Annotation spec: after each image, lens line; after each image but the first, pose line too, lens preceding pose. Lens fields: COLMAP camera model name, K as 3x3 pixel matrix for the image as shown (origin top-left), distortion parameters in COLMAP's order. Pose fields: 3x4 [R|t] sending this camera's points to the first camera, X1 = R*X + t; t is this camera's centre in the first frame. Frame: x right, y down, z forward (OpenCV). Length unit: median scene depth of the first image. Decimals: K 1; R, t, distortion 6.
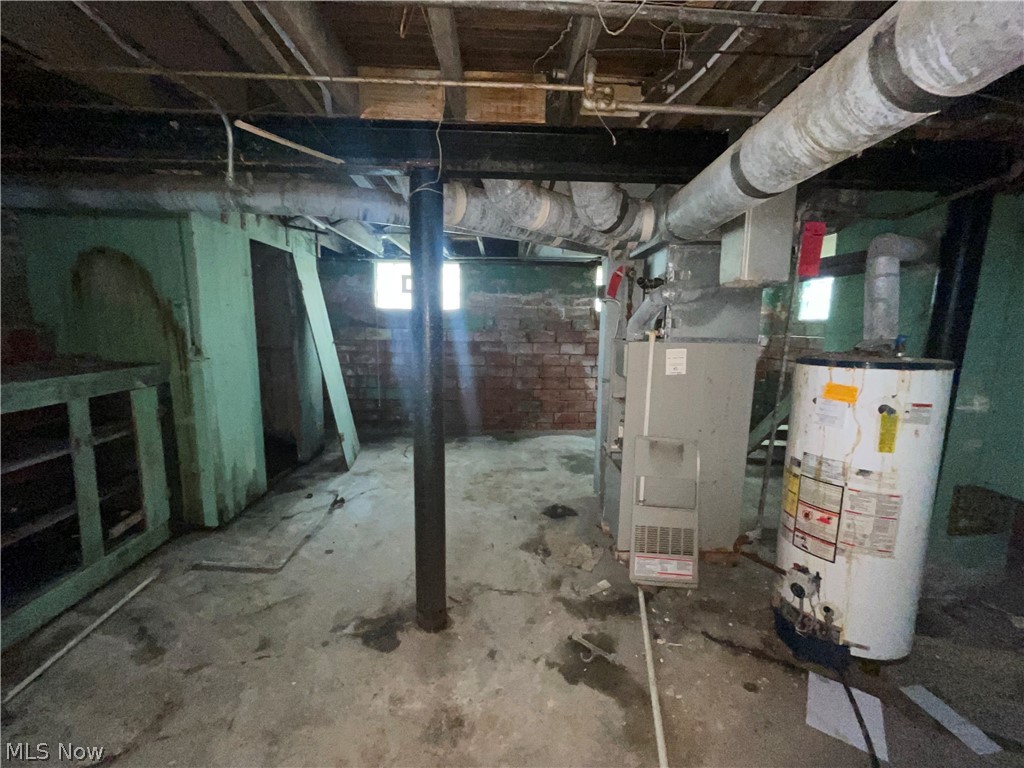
lens RADIAL K [[417.6, 0, 511.3], [0, 417.6, 385.1], [0, 0, 1]] dist [-0.001168, -0.000356]
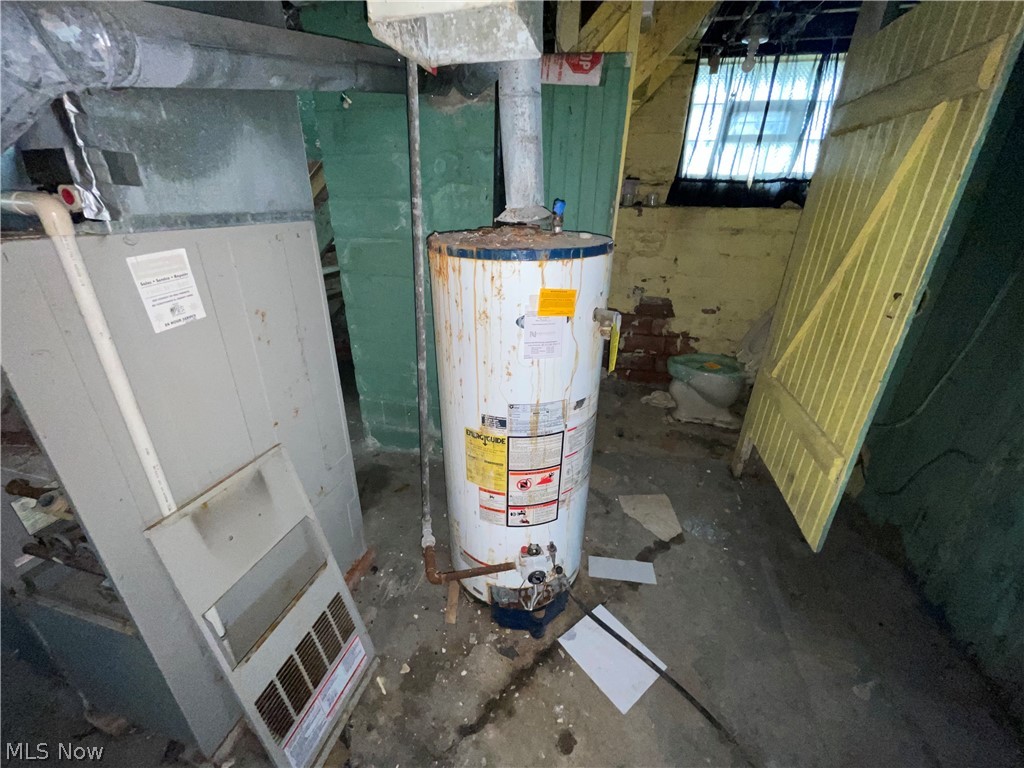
lens RADIAL K [[417.6, 0, 510.7], [0, 417.6, 384.7], [0, 0, 1]] dist [-0.001168, -0.000356]
pose [[0.250330, -0.407999, 0.877993, 0.164265], [0.124098, 0.912909, 0.388842, -0.110751], [-0.960174, 0.011618, 0.279160, 0.825833]]
